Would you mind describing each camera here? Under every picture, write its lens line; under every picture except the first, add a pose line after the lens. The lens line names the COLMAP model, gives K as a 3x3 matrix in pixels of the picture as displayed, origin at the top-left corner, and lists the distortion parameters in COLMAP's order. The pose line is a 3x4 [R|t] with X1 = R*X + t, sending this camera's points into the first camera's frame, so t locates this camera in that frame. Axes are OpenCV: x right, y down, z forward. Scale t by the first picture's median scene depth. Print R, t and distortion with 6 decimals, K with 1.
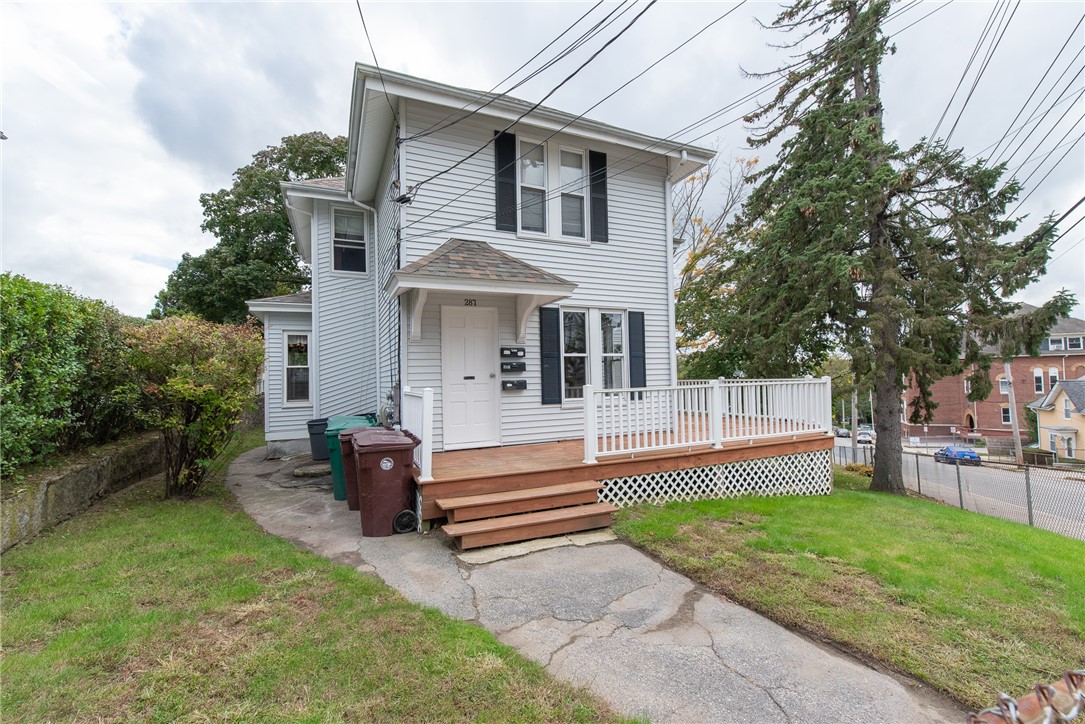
lens RADIAL K [[469.4, 0, 539.5], [0, 469.4, 358.3], [0, 0, 1]] dist [-0.000665, 0.000707]
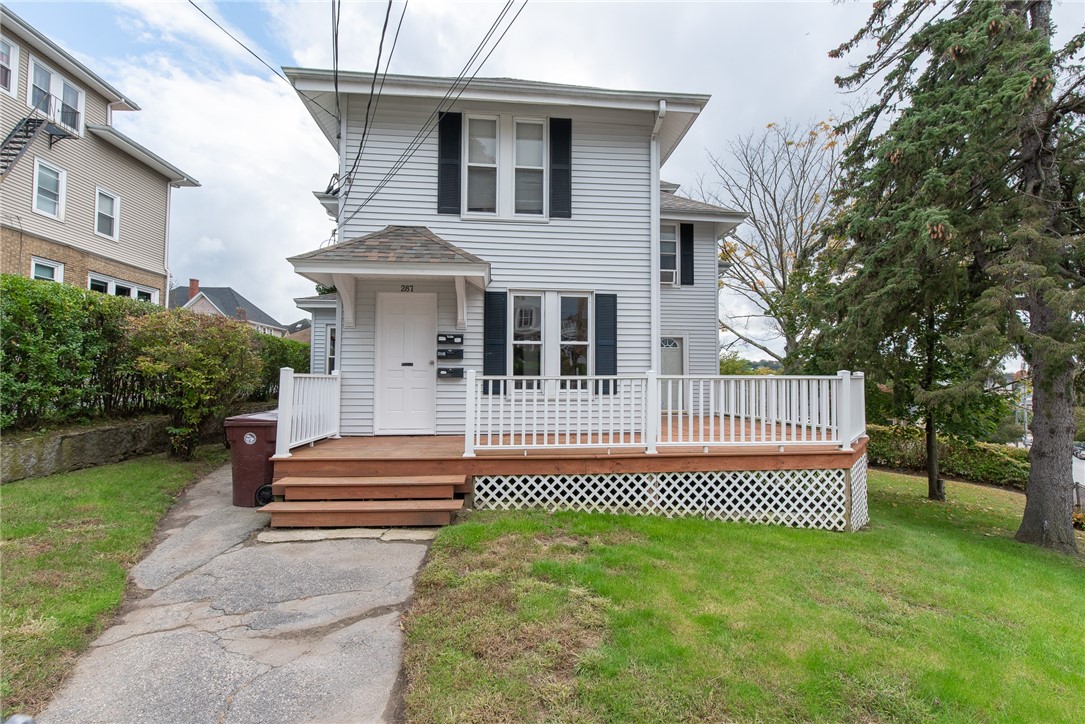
lens RADIAL K [[469.4, 0, 545.5], [0, 469.4, 357.8], [0, 0, 1]] dist [-0.000665, 0.000707]
pose [[0.942947, 0.008756, -0.332828, 0.457881], [-0.010545, 0.999938, -0.003570, 0.028360], [0.332776, 0.006876, 0.942981, 0.159076]]
